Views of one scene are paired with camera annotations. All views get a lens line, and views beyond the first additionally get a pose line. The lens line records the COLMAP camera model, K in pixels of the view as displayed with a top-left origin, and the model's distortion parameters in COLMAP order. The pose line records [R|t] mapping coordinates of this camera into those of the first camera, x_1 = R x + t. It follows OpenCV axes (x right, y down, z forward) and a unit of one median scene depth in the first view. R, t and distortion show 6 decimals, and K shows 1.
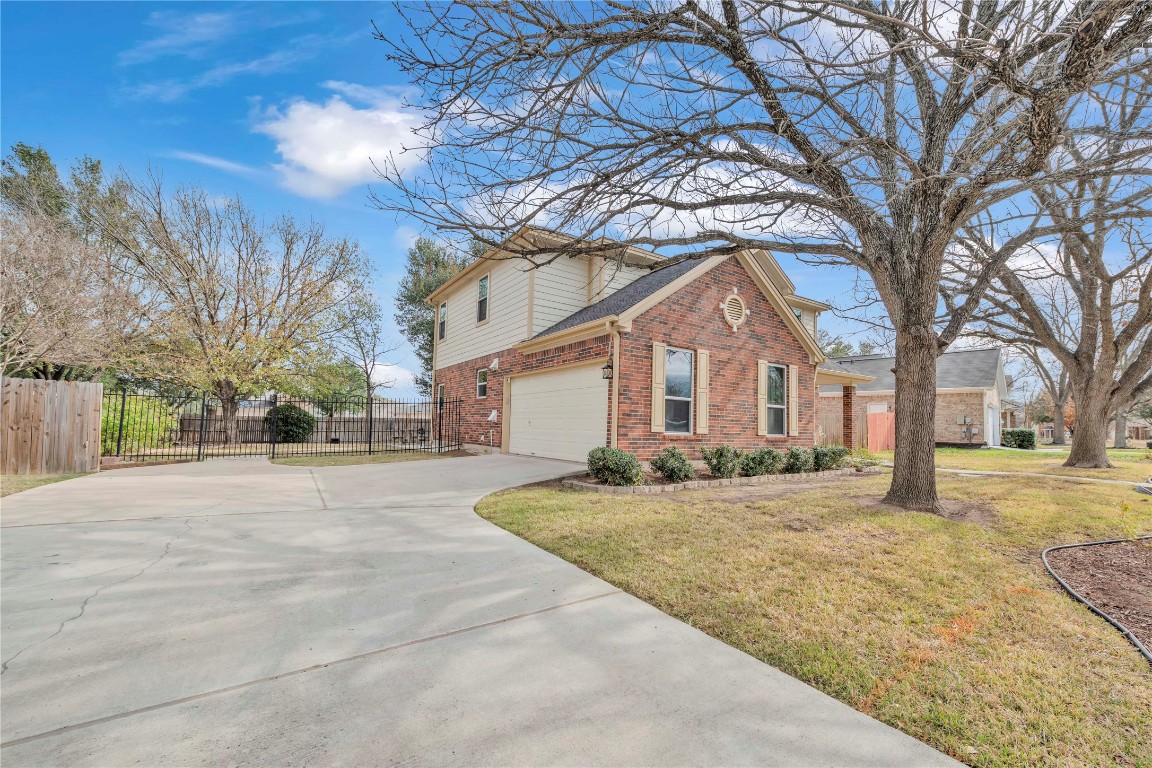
lens RADIAL K [[454.0, 0, 582.8], [0, 454.0, 386.7], [0, 0, 1]] dist [0.005208, -0.000334]
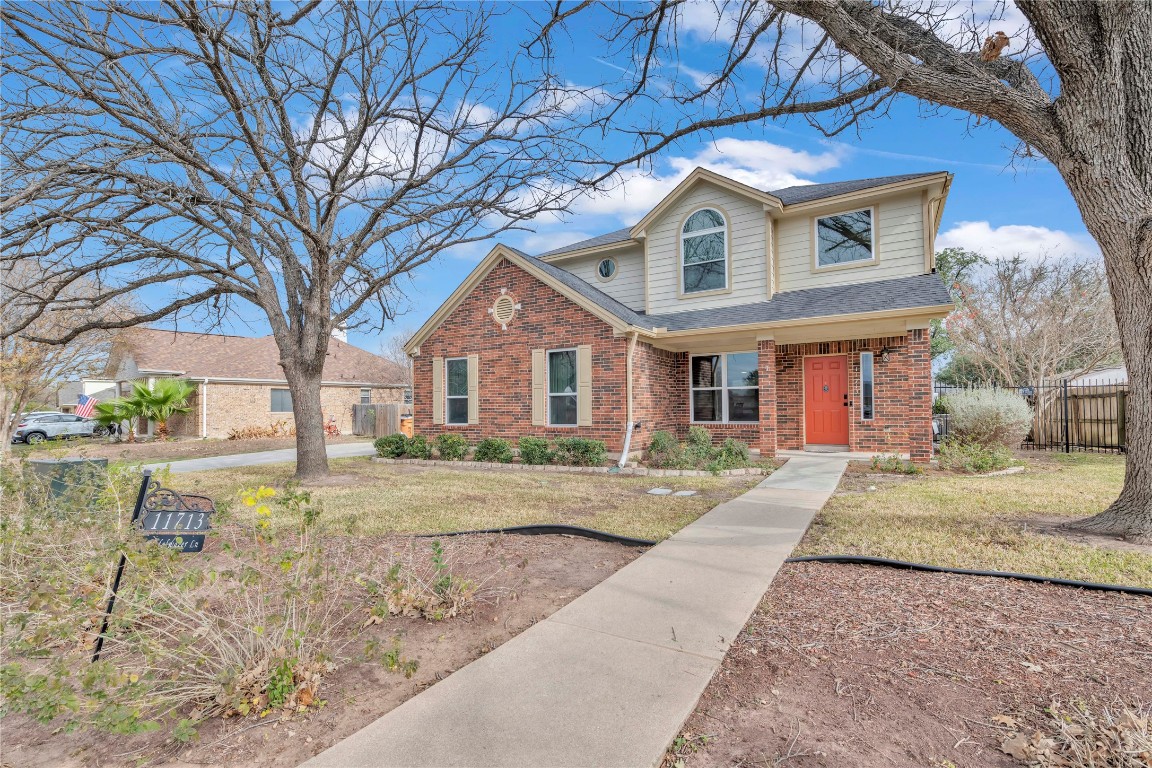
lens RADIAL K [[456.4, 0, 576.0], [0, 456.4, 384.0], [0, 0, 1]] dist [0.000246, -0.000075]
pose [[0.460267, -0.072590, -0.884808, 1.364591], [0.108461, 0.993783, -0.025110, 0.052727], [0.881130, -0.084410, 0.465279, 0.633573]]
